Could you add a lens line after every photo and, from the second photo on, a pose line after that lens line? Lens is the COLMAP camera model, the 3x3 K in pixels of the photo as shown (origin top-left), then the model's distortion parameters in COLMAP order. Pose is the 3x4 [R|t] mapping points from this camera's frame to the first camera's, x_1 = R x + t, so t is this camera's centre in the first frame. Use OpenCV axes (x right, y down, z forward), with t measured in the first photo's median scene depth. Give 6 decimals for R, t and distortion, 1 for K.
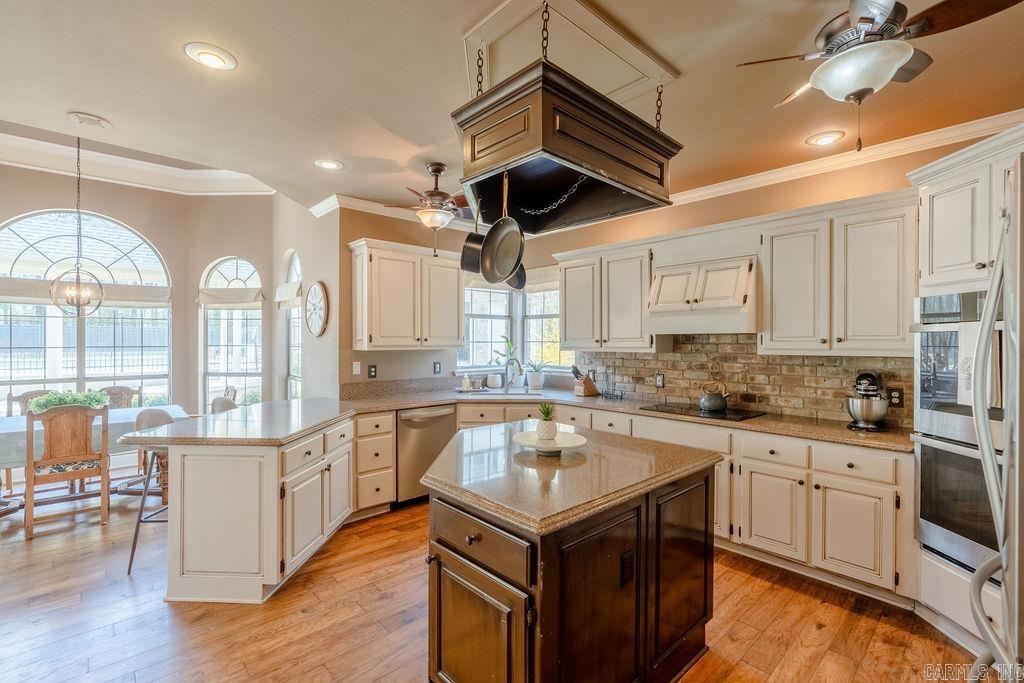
lens RADIAL K [[458.8, 0, 506.8], [0, 458.8, 342.4], [0, 0, 1]] dist [-0.002970, 0.001290]
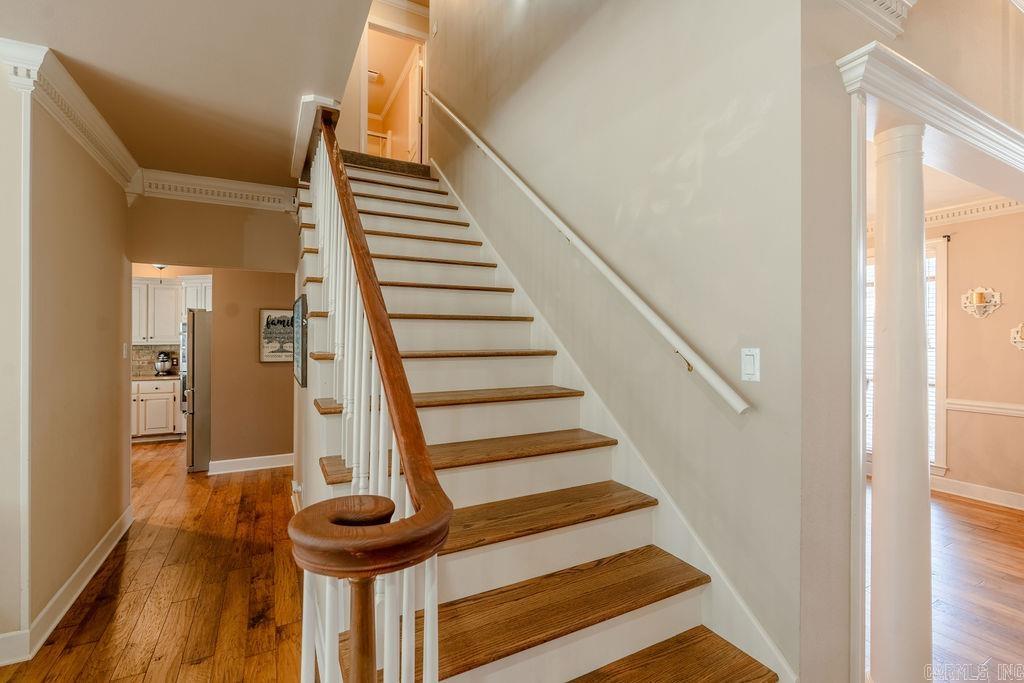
lens RADIAL K [[458.8, 0, 513.9], [0, 458.8, 337.0], [0, 0, 1]] dist [-0.002970, 0.001290]
pose [[0.246551, 0.002348, 0.969127, -0.923355], [0.001203, 0.999996, -0.002729, -0.000028], [-0.969129, 0.001839, 0.246547, -1.165783]]
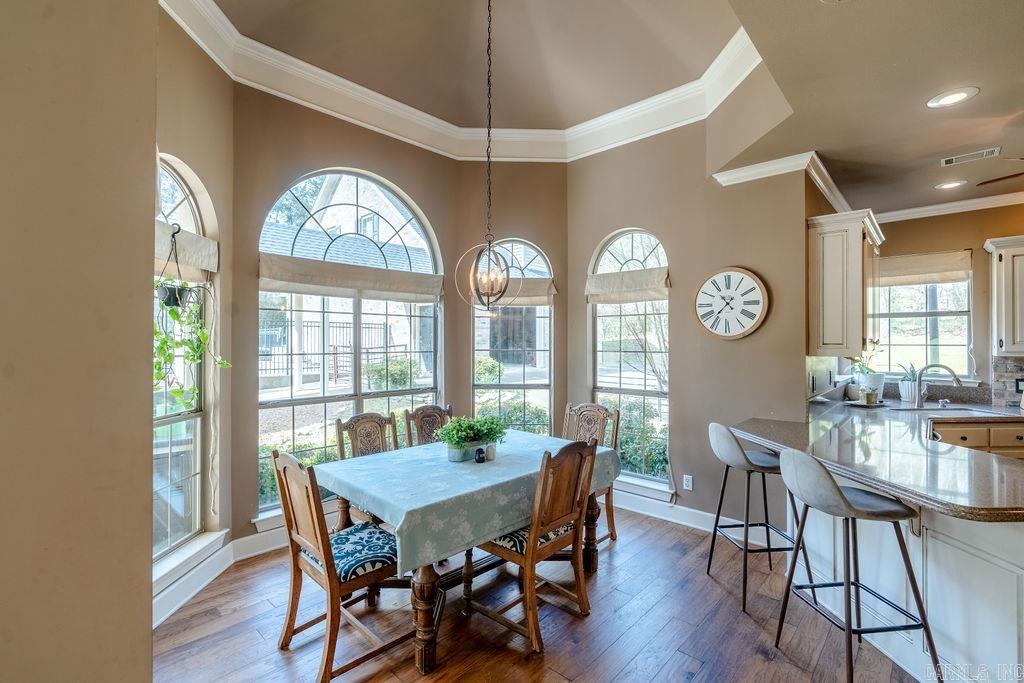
lens RADIAL K [[458.8, 0, 508.4], [0, 458.8, 339.9], [0, 0, 1]] dist [-0.002970, 0.001290]
pose [[0.996508, 0.003715, 0.083412, -1.166817], [-0.002138, 0.999817, -0.018992, 0.010533], [-0.083468, 0.018748, 0.996334, 0.355758]]
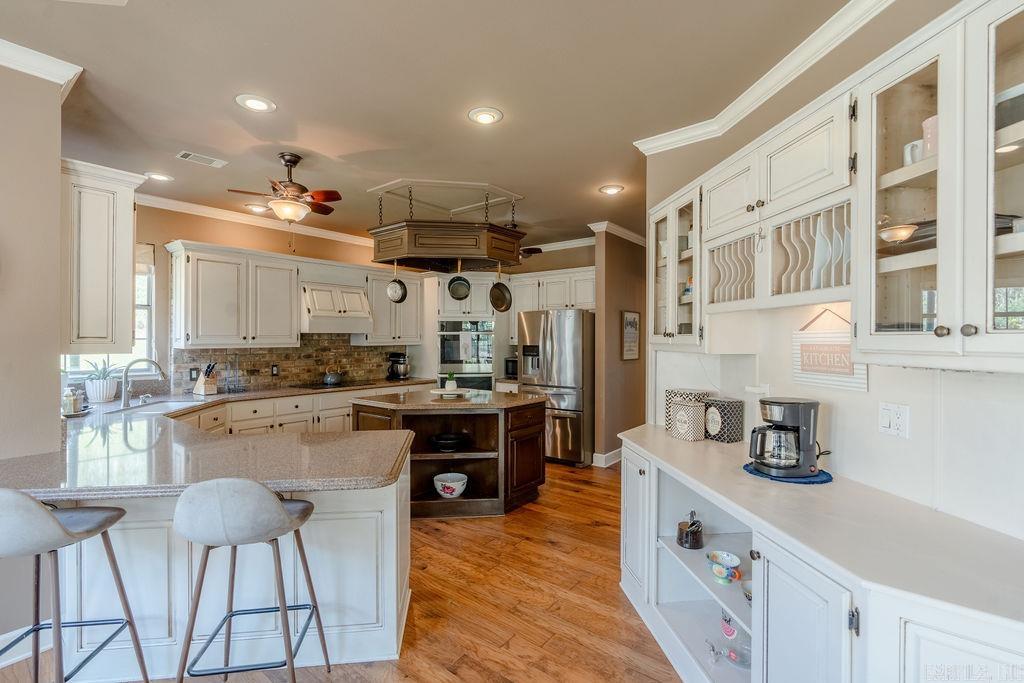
lens RADIAL K [[458.8, 0, 510.3], [0, 458.8, 341.5], [0, 0, 1]] dist [-0.002970, 0.001290]
pose [[-0.158044, -0.003215, 0.987427, -1.228411], [0.006003, 0.999973, 0.004217, 0.006511], [-0.987414, 0.006594, -0.158021, 0.722182]]
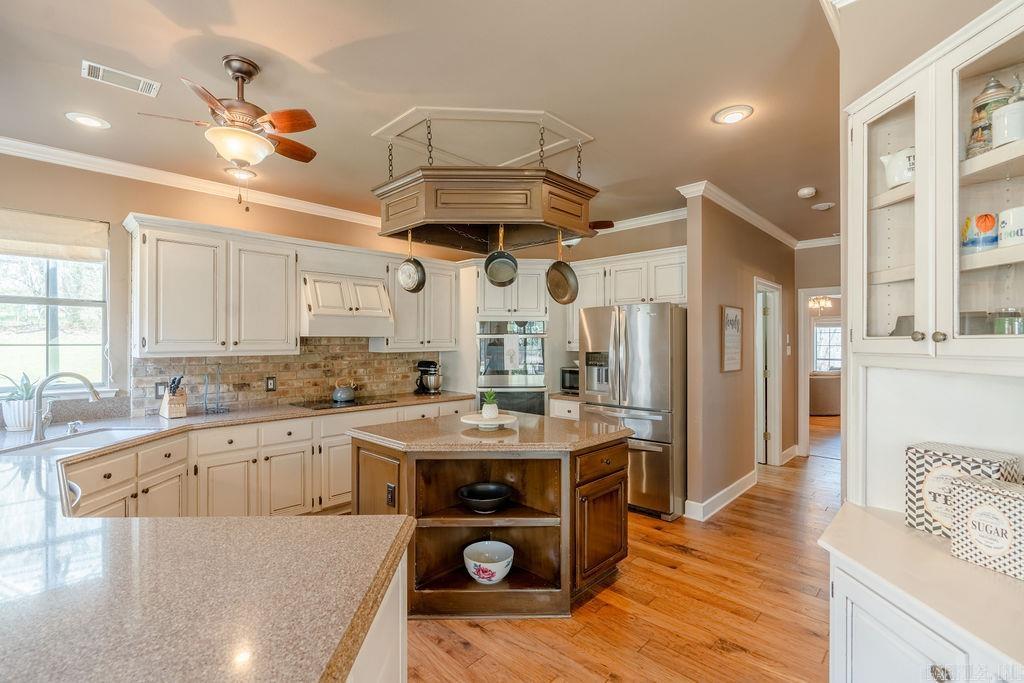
lens RADIAL K [[458.8, 0, 513.7], [0, 458.8, 343.4], [0, 0, 1]] dist [-0.002970, 0.001290]
pose [[-0.065394, 0.001171, 0.997859, -0.837016], [0.007455, 0.999972, -0.000685, 0.003130], [-0.997832, 0.007394, -0.065401, 0.695927]]
